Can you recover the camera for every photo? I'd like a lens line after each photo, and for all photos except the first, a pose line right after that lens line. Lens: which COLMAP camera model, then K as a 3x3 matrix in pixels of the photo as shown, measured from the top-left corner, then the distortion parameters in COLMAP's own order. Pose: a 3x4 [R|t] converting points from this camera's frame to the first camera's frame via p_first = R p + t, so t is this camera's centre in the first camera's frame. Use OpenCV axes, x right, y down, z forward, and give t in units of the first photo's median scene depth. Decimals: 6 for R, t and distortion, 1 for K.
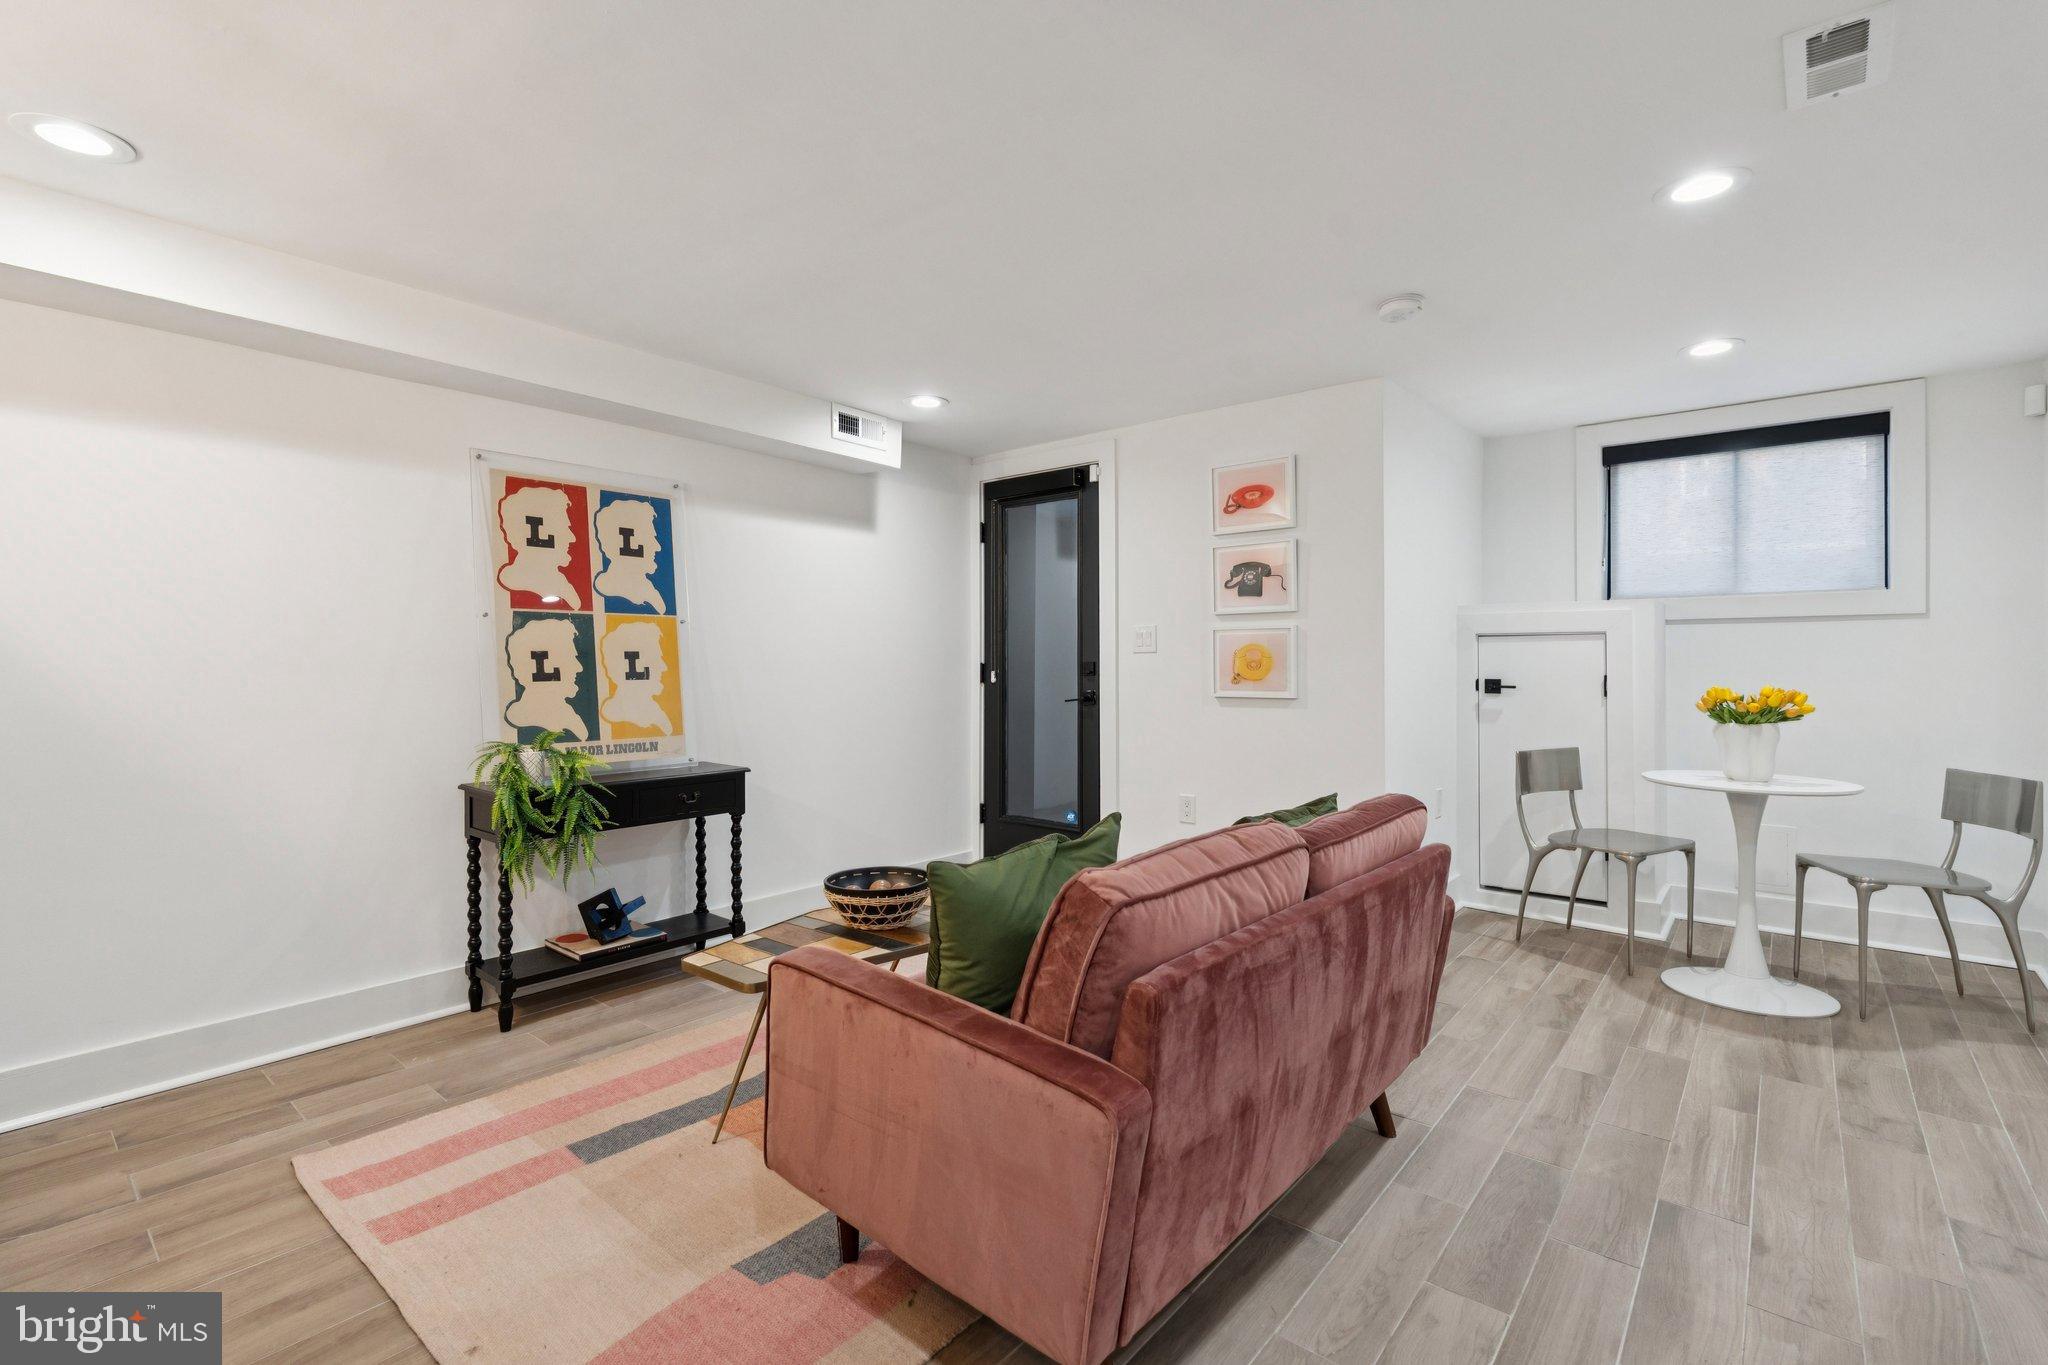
lens RADIAL K [[903.5, 0, 1017.0], [0, 903.5, 668.5], [0, 0, 1]] dist [-0.002390, -0.000114]
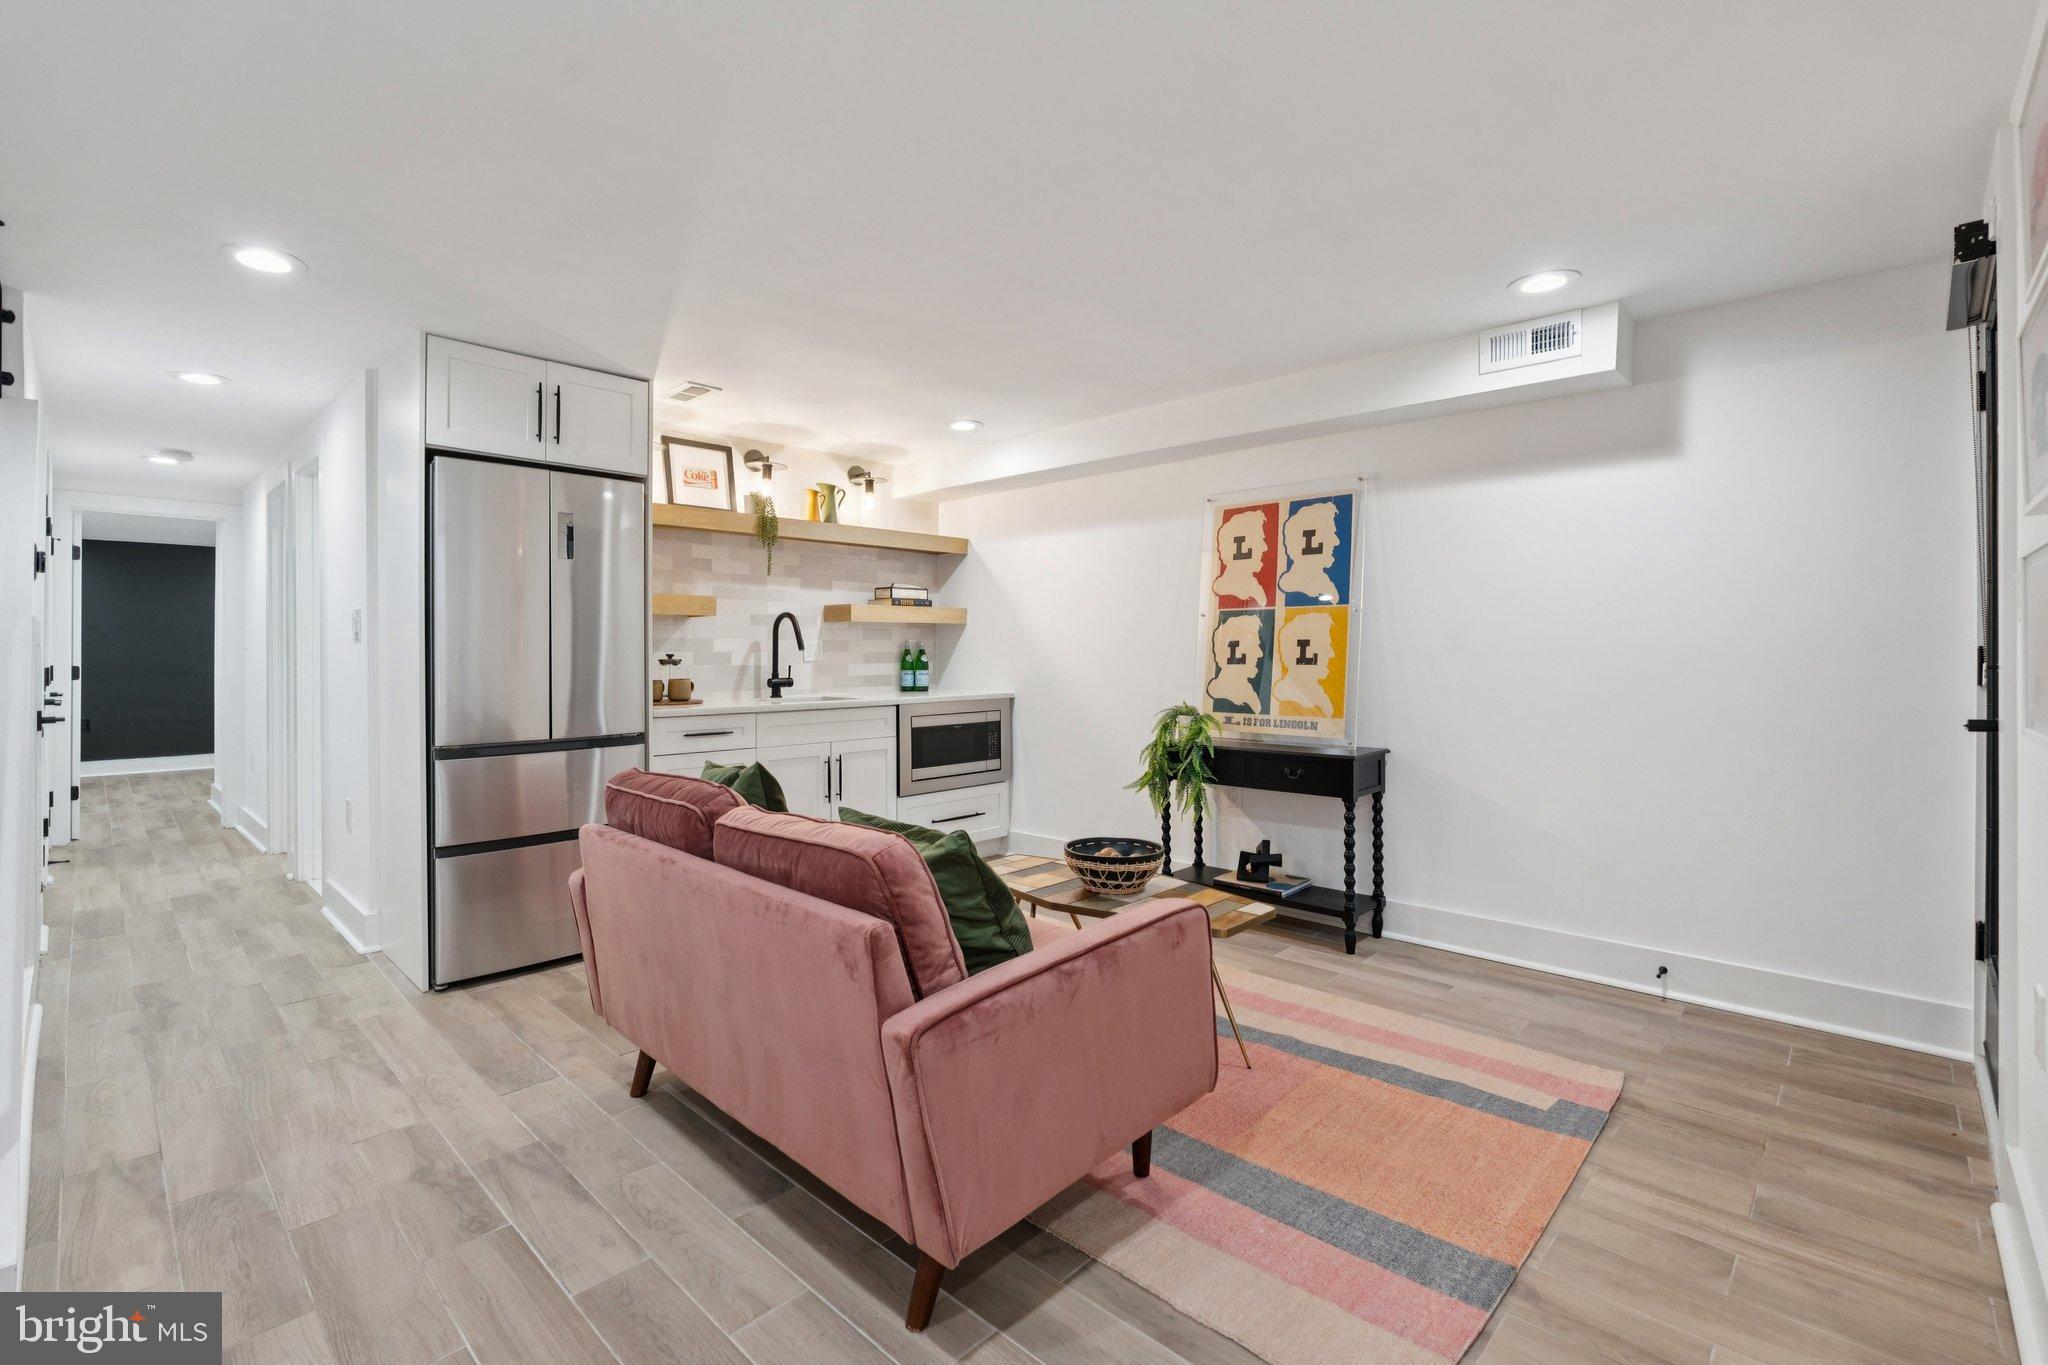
lens RADIAL K [[903.5, 0, 1059.8], [0, 903.5, 658.8], [0, 0, 1]] dist [-0.002390, -0.000114]
pose [[-0.025182, 0.009311, -0.999640, 0.715293], [-0.001287, 0.999955, 0.009347, -0.005007], [0.999682, 0.001522, -0.025169, 0.730085]]
